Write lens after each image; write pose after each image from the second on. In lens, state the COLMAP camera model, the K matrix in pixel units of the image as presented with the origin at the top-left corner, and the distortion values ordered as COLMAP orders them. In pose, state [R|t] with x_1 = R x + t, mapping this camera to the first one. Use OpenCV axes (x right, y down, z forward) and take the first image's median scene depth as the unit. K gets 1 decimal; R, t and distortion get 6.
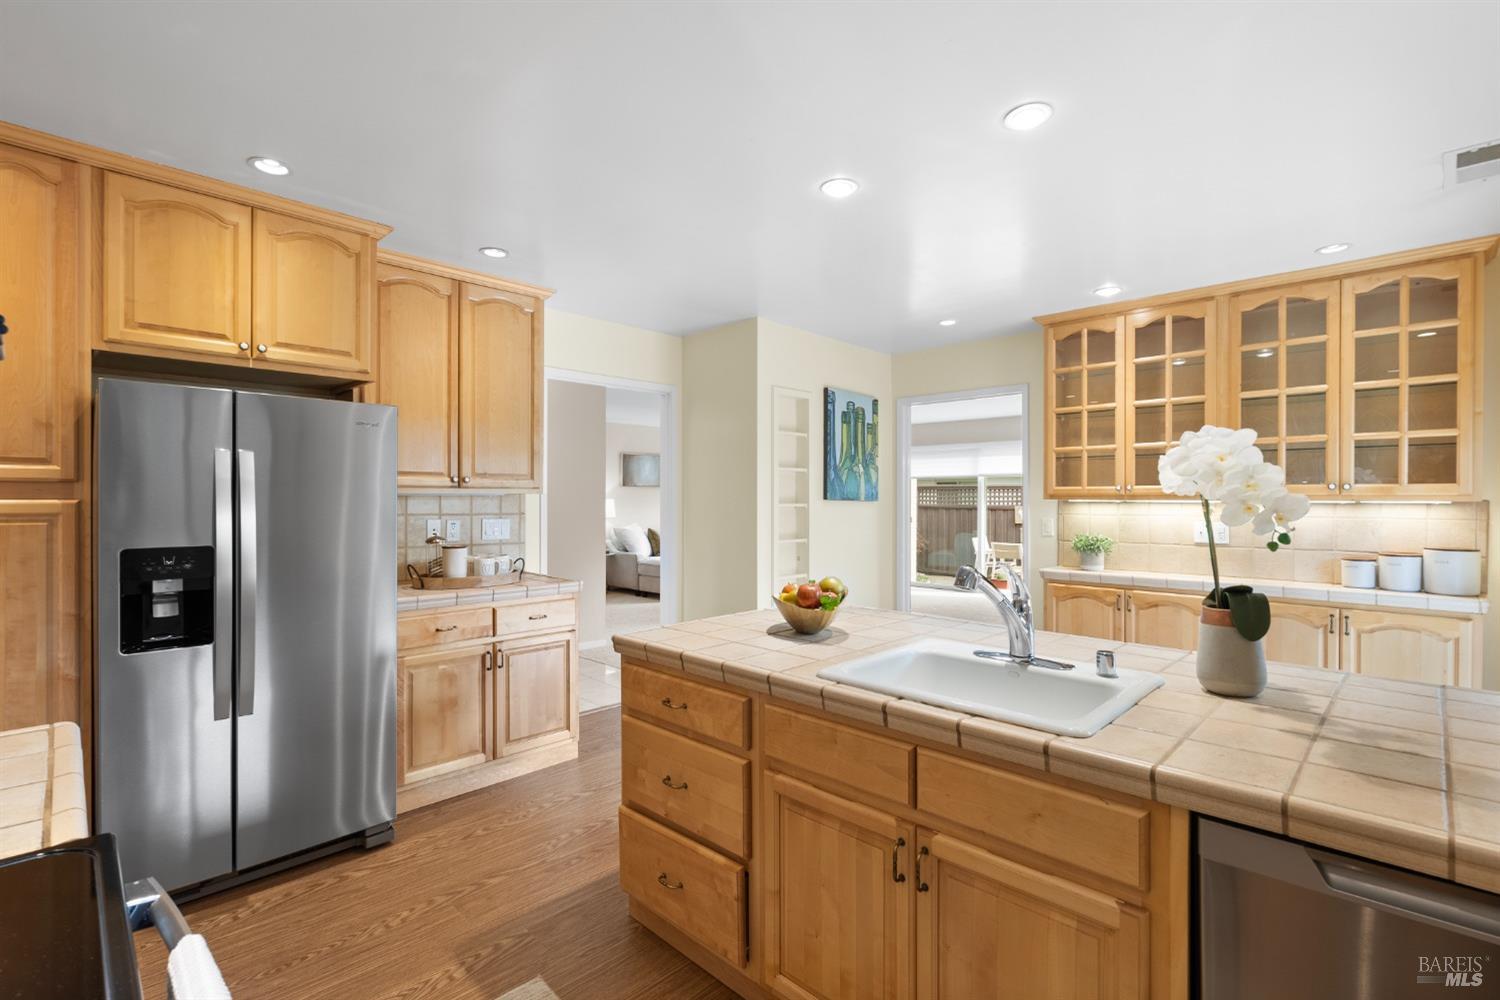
lens RADIAL K [[678.2, 0, 750.0], [0, 678.2, 500.6], [0, 0, 1]] dist [-0.000347, -0.000003]
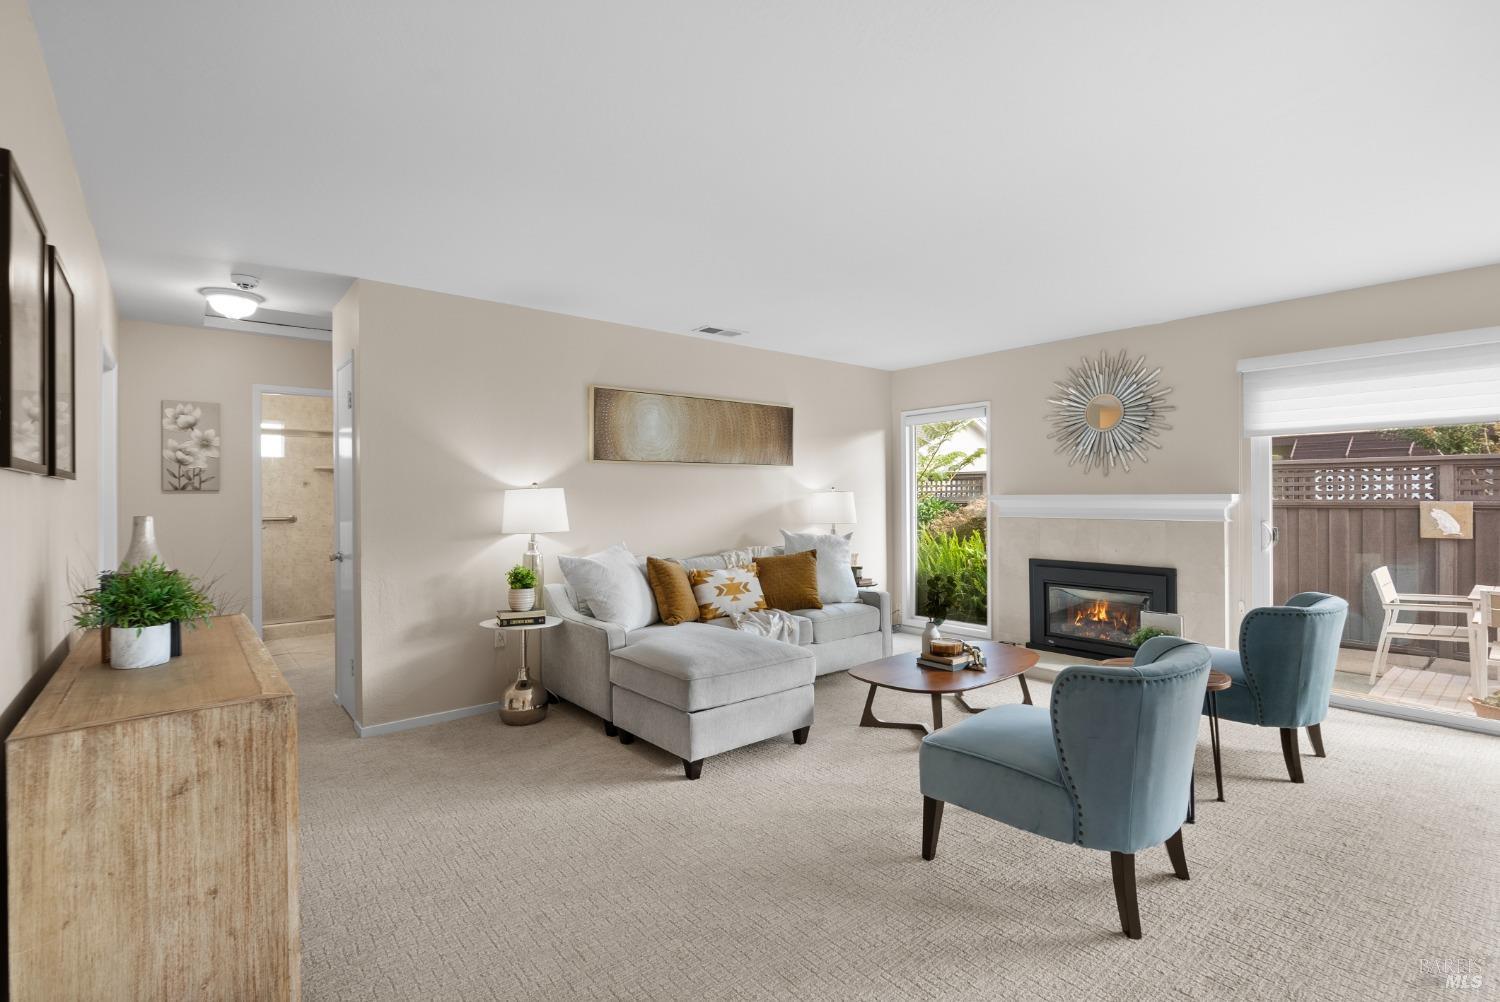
lens RADIAL K [[678.2, 0, 749.7], [0, 678.2, 502.3], [0, 0, 1]] dist [-0.000347, -0.000003]
pose [[0.995949, -0.006499, -0.089684, -0.047976], [0.006500, 0.999979, -0.000283, 0.007526], [0.089684, -0.000301, 0.995970, 0.584084]]
